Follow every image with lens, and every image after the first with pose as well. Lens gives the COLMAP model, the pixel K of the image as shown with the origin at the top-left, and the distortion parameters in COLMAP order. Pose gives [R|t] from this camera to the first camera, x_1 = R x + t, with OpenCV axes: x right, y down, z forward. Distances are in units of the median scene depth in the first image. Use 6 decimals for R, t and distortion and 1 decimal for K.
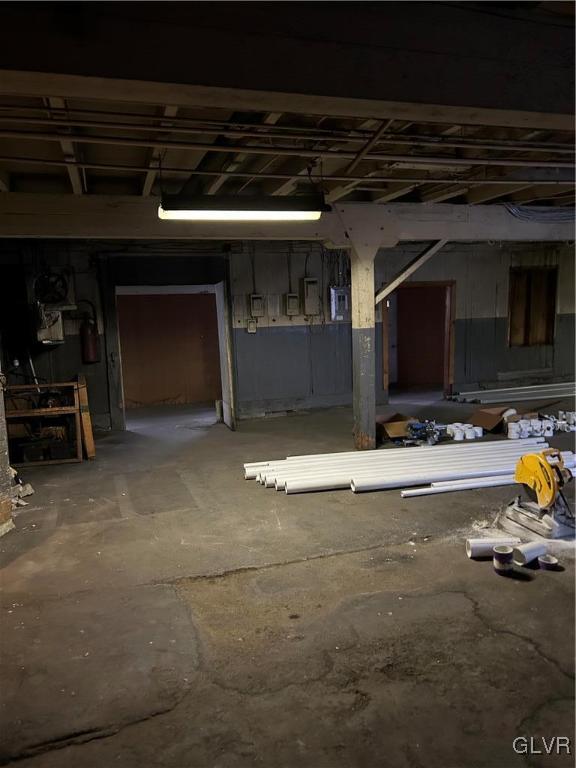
lens RADIAL K [[591.1, 0, 288.0], [0, 591.1, 384.0], [0, 0, 1]] dist [0.013491, -0.002810]
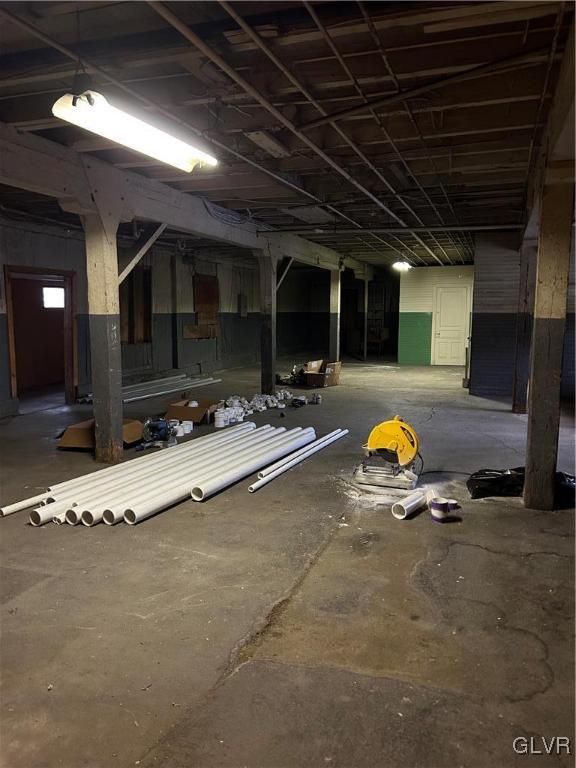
lens RADIAL K [[591.1, 0, 288.0], [0, 591.1, 384.0], [0, 0, 1]] dist [0.013491, -0.002810]
pose [[0.577429, -0.060026, 0.814232, -0.514818], [0.075593, 0.996940, 0.019887, 0.006780], [-0.812934, 0.050066, 0.580199, 0.399381]]
